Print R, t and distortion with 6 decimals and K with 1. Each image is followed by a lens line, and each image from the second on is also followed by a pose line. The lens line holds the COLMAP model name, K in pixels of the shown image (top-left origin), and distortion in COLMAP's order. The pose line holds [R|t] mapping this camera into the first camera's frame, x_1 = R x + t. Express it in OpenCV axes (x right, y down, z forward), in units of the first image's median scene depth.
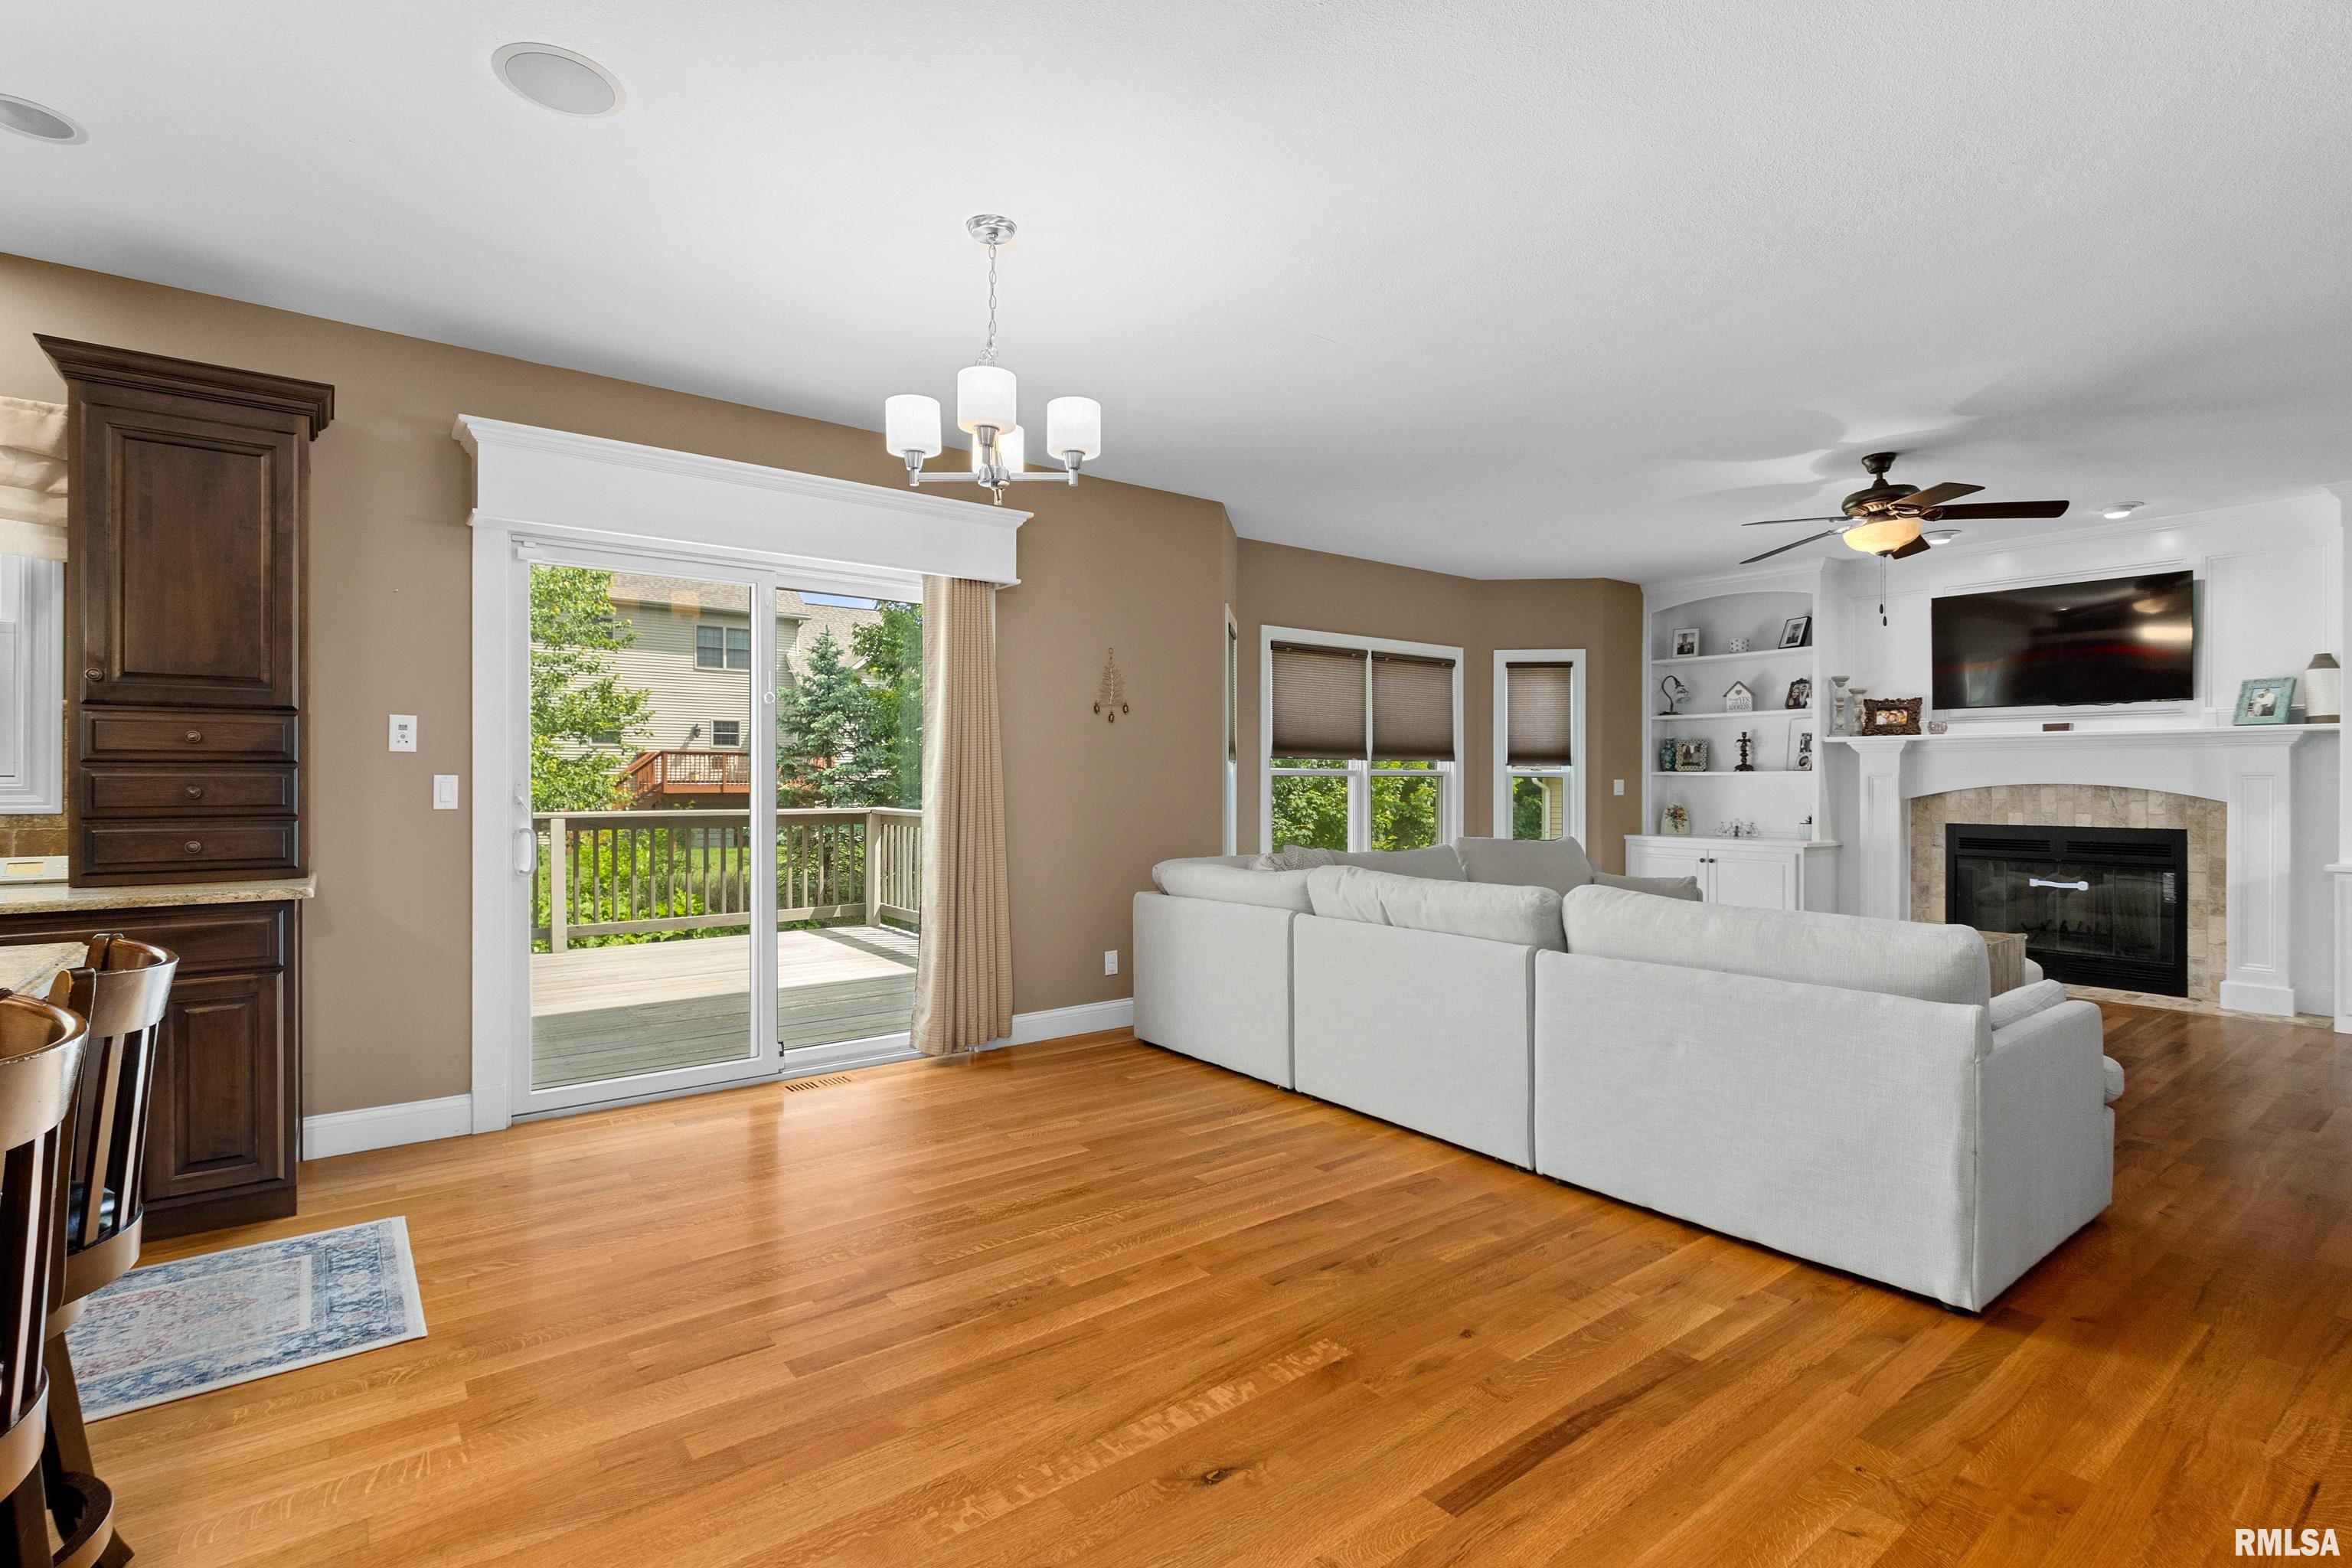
lens RADIAL K [[1102.0, 0, 1155.7], [0, 1102.0, 776.5], [0, 0, 1]] dist [-0.000501, 0.000226]
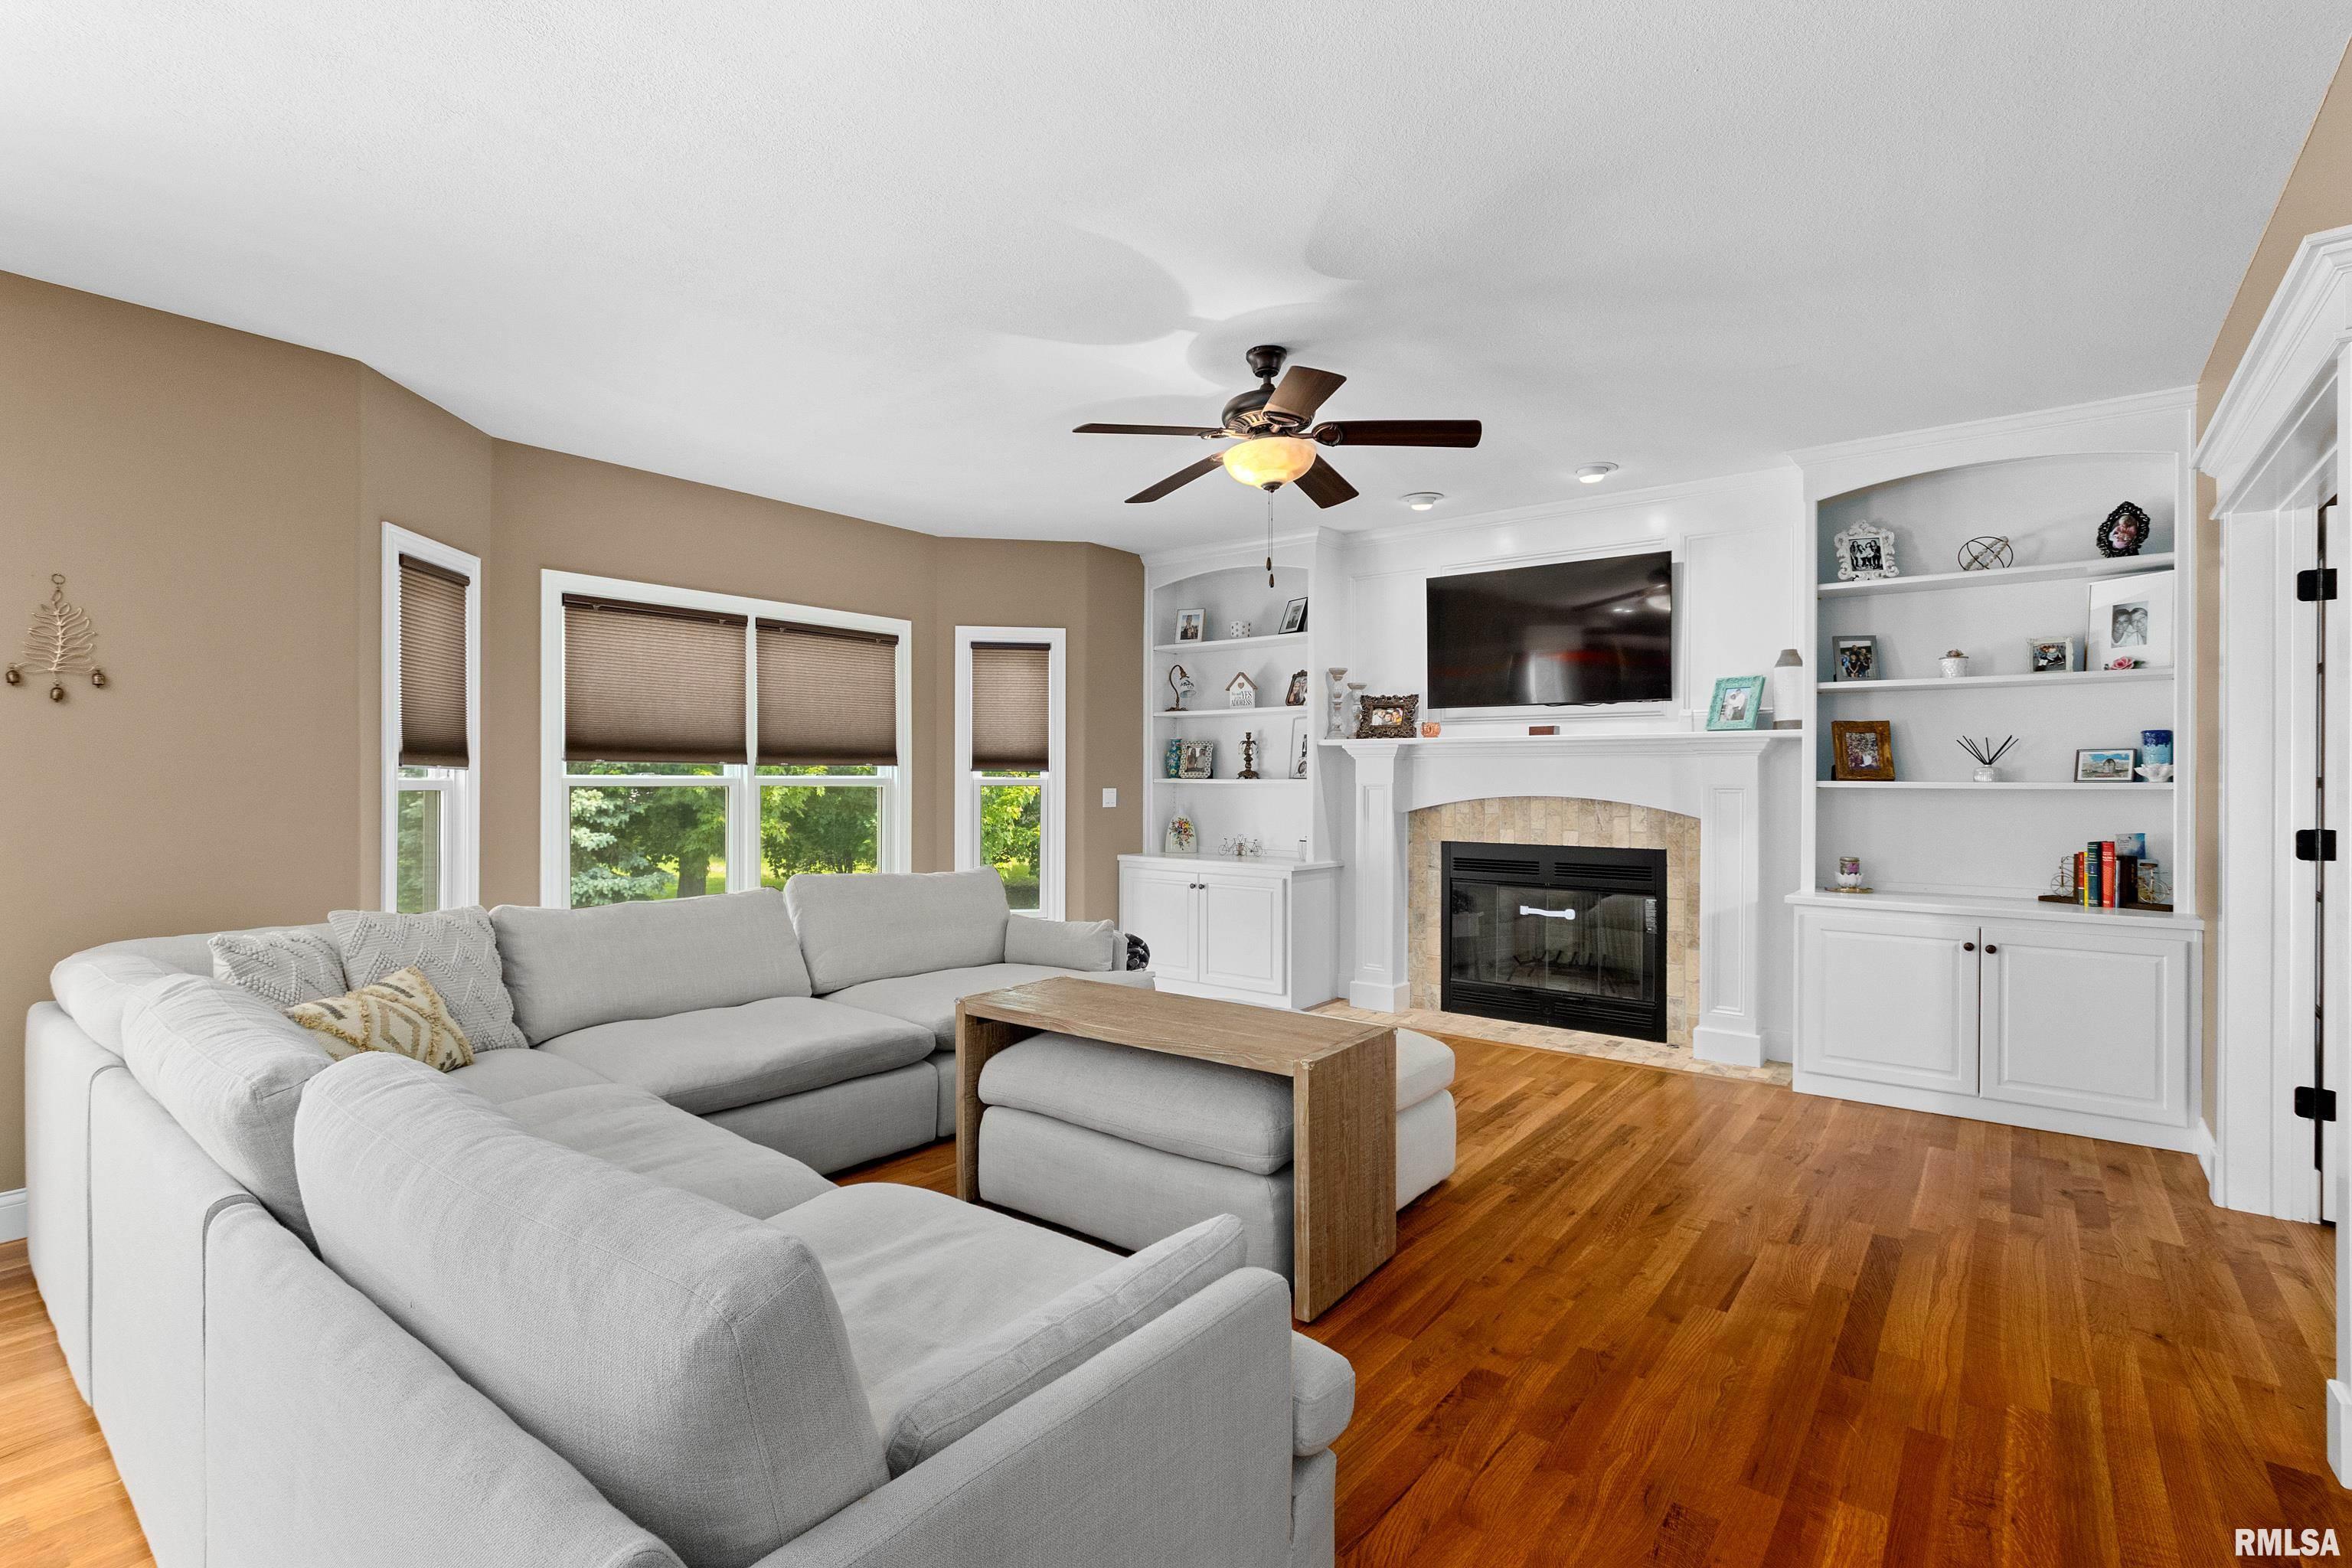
lens RADIAL K [[1102.0, 0, 1149.1], [0, 1102.0, 774.1], [0, 0, 1]] dist [-0.000501, 0.000226]
pose [[0.969668, 0.002244, 0.244415, 0.409361], [-0.002367, 0.999997, 0.000213, -0.013568], [-0.244413, -0.000785, 0.969671, 0.320523]]
